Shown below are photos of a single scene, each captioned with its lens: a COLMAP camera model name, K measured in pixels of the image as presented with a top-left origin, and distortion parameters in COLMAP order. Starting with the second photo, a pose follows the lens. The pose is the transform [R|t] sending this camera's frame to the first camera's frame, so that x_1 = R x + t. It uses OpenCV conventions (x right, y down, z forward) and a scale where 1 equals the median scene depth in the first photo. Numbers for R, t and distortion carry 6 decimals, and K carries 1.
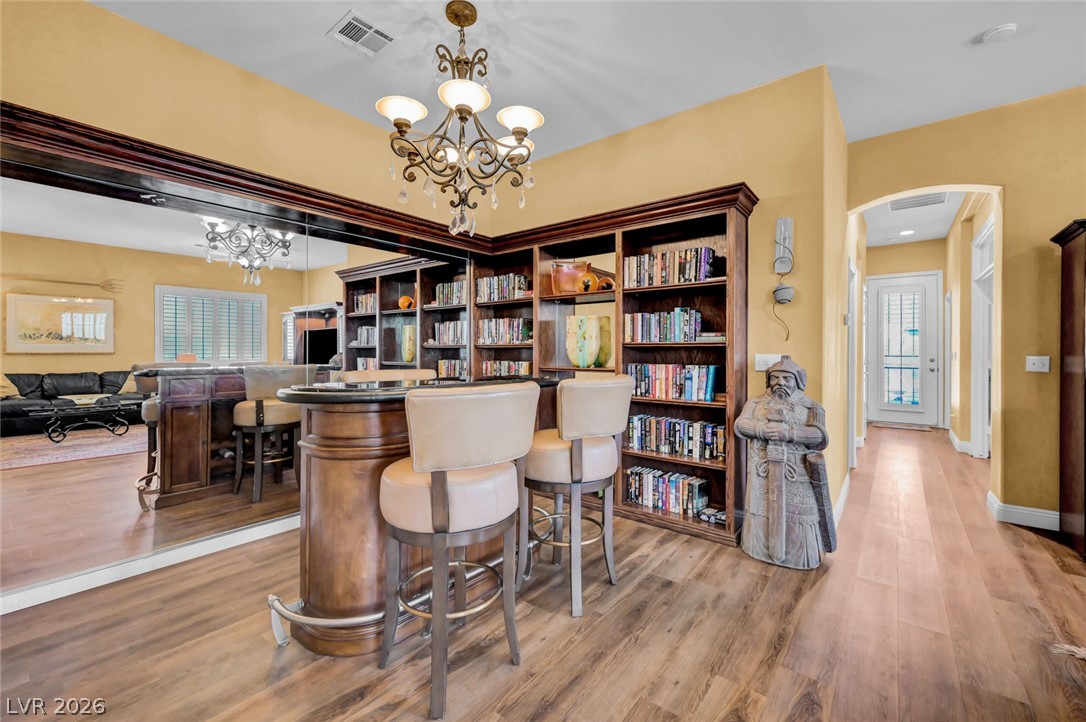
lens RADIAL K [[431.1, 0, 550.8], [0, 431.1, 351.6], [0, 0, 1]] dist [0.001239, 0.000306]
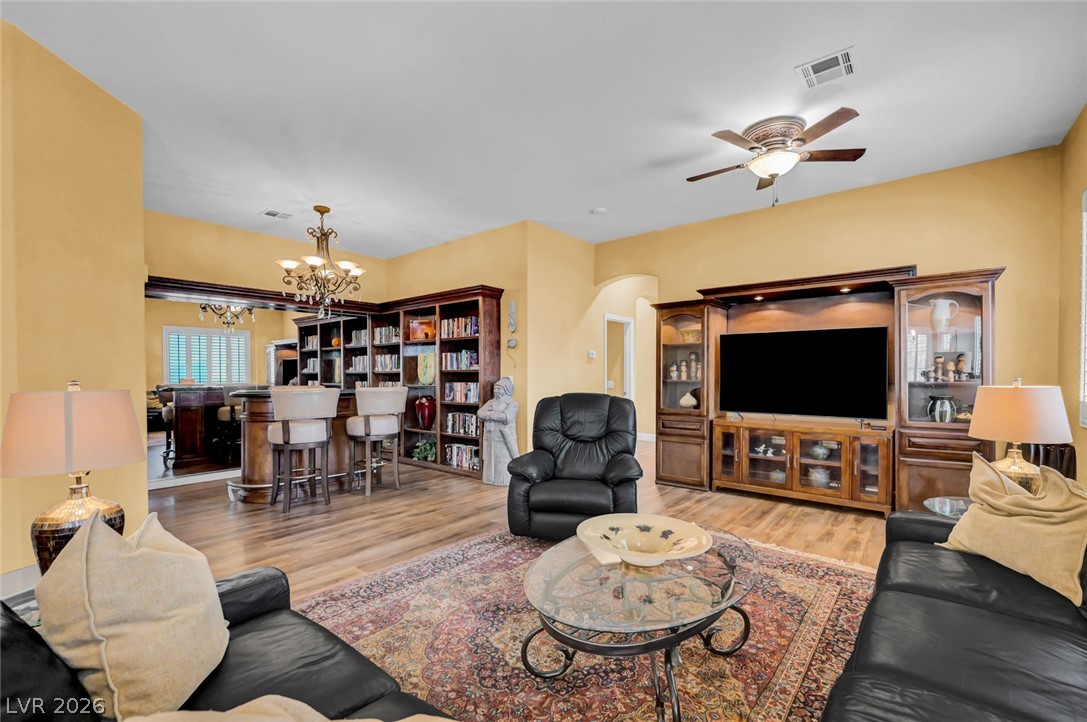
lens RADIAL K [[464.7, 0, 553.2], [0, 464.7, 376.8], [0, 0, 1]] dist [0.003599, -0.000736]
pose [[0.999912, -0.009384, -0.009404, 0.621537], [0.009369, 0.999955, -0.001609, 0.012966], [0.009418, 0.001521, 0.999954, -0.822374]]
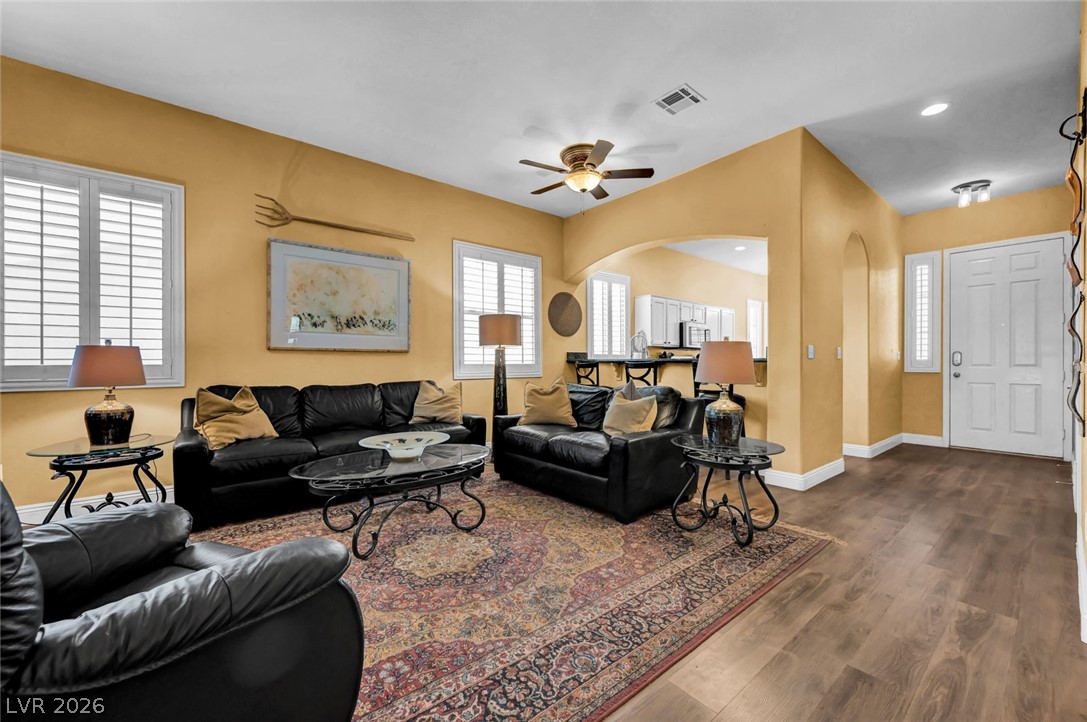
lens RADIAL K [[431.5, 0, 553.0], [0, 431.5, 360.6], [0, 0, 1]] dist [0.001239, 0.000306]
pose [[-0.979623, -0.002051, 0.200836, 0.286216], [-0.000803, 0.999980, 0.006295, 0.055298], [-0.200845, 0.006005, -0.979605, 0.505407]]
